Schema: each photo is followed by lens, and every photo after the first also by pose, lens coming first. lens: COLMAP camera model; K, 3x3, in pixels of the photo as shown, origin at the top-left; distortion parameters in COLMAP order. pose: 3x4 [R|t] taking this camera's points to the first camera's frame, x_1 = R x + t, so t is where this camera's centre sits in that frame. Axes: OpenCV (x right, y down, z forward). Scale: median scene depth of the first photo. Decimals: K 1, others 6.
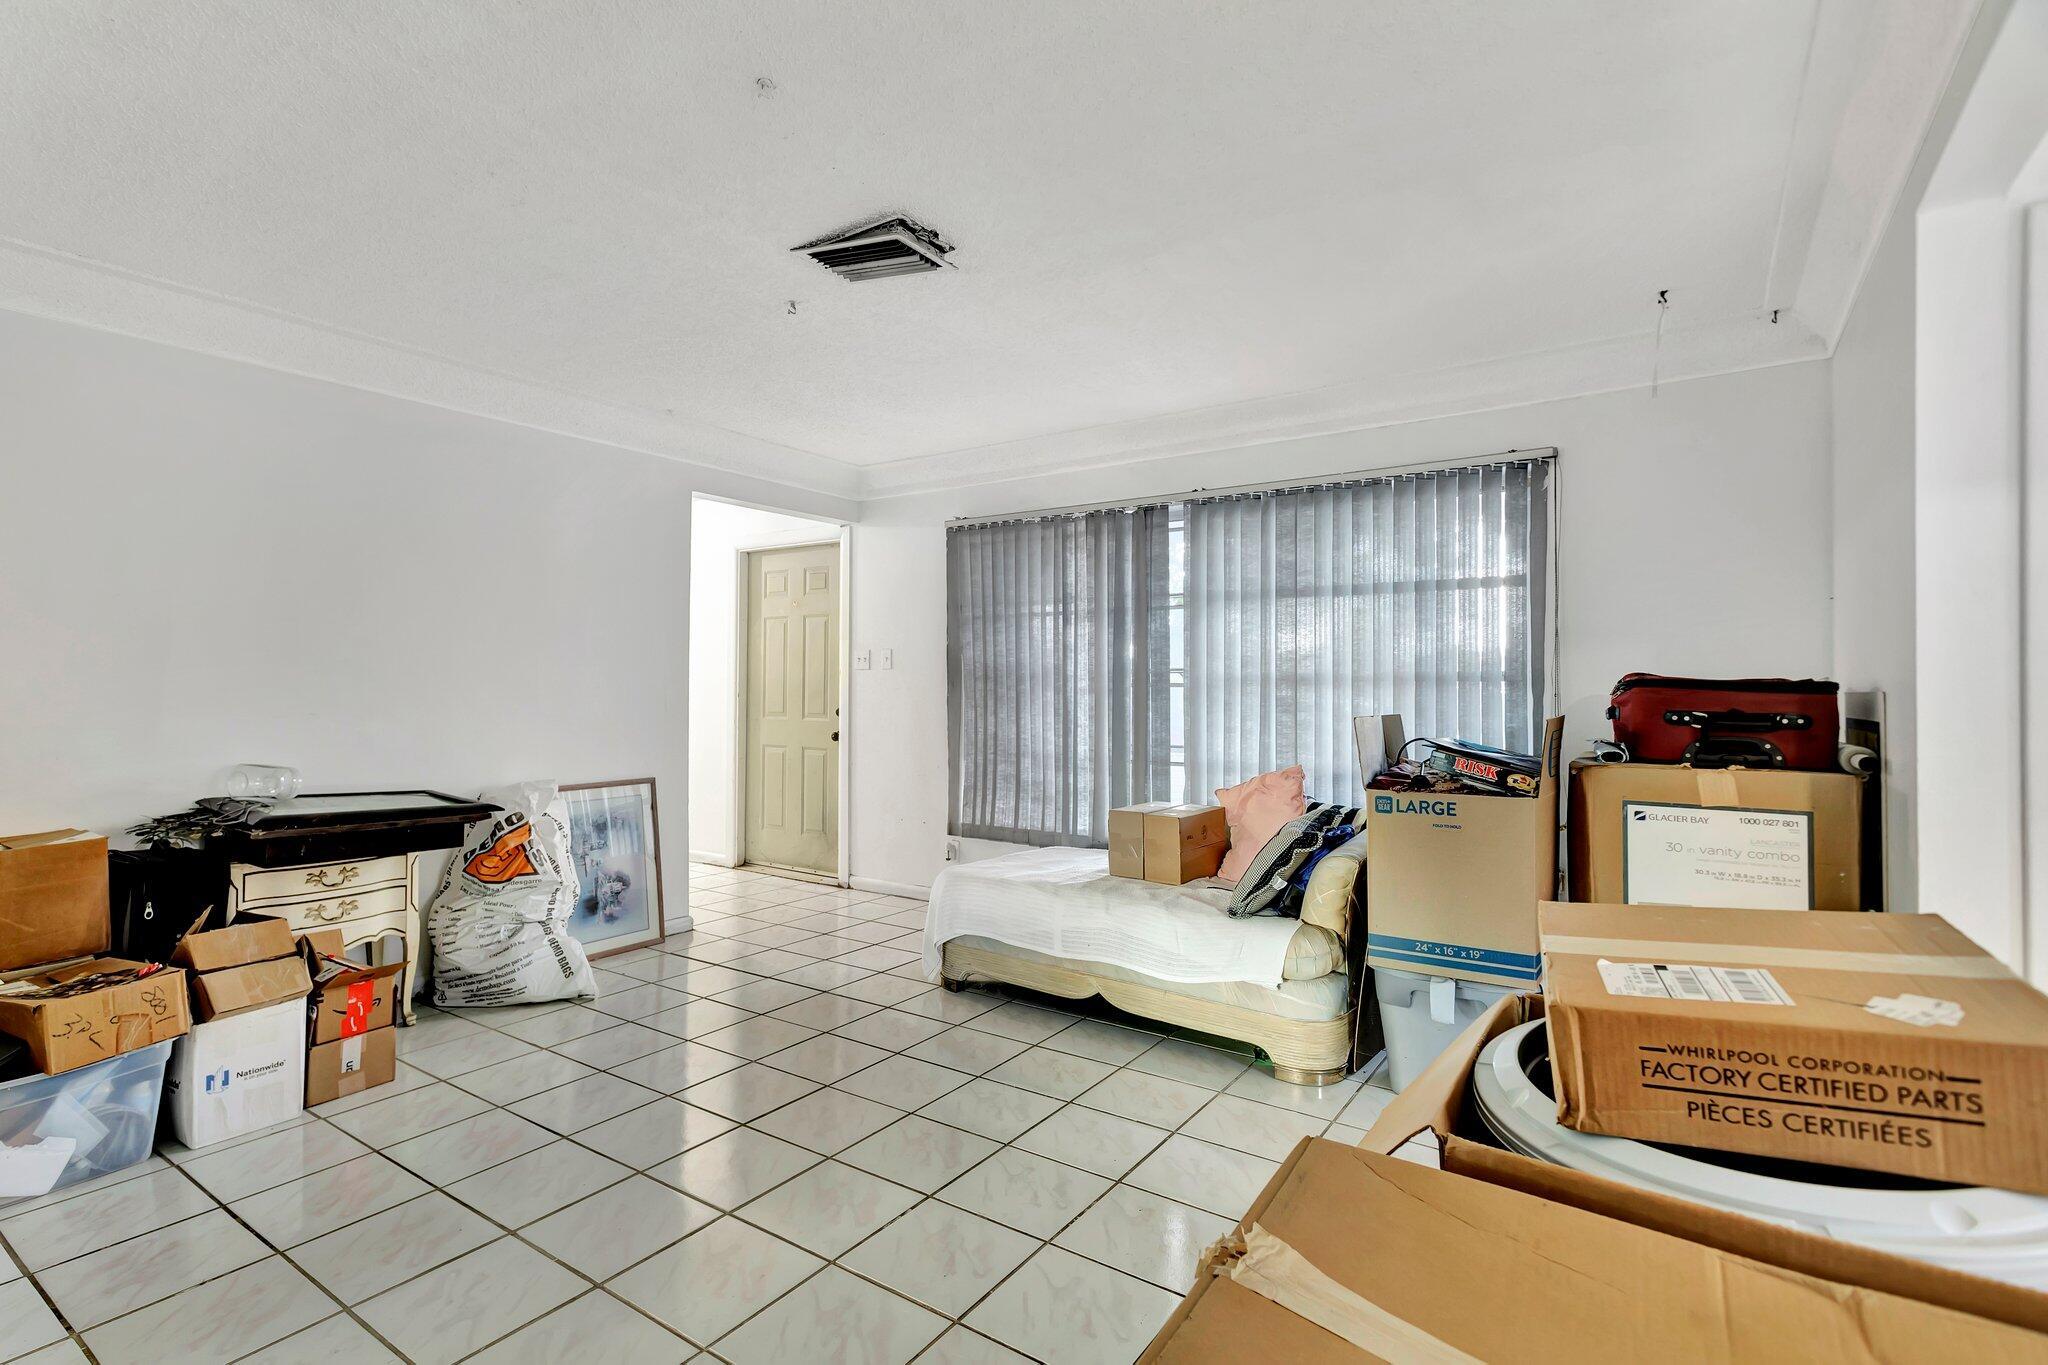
lens RADIAL K [[968.6, 0, 1024.0], [0, 968.6, 682.5], [0, 0, 1]] dist [0.000489, 0.000380]
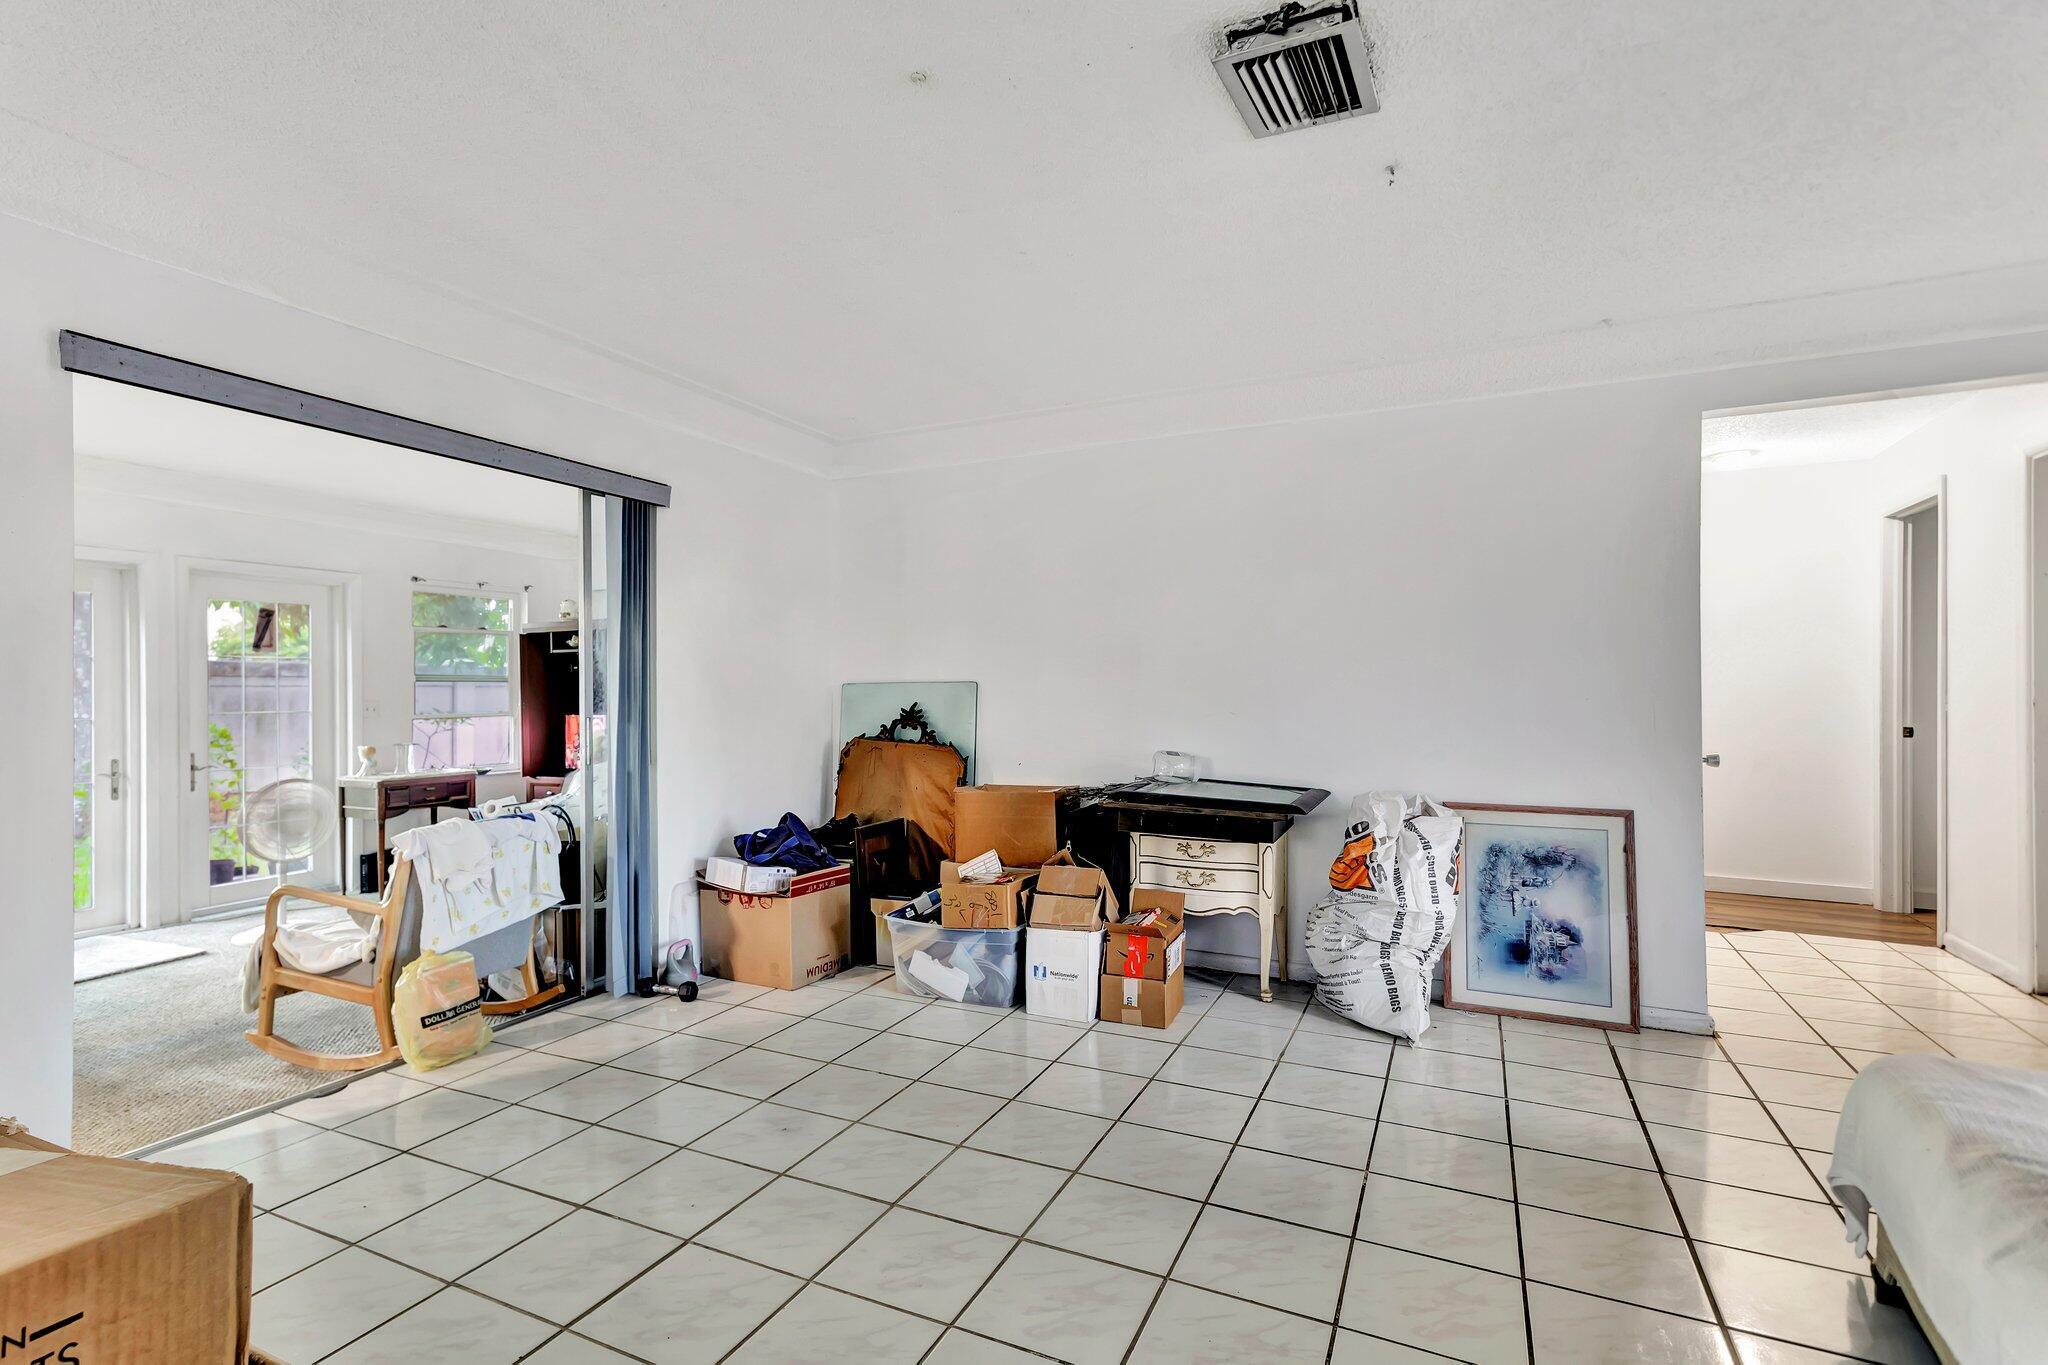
lens RADIAL K [[1022.3, 0, 1024.0], [0, 1022.3, 682.5], [0, 0, 1]] dist [0.026009, 0.000285]
pose [[0.138035, -0.007364, -0.990400, 0.487150], [0.007315, 0.999953, -0.006415, 0.000292], [0.990400, -0.006360, 0.138082, 0.587566]]
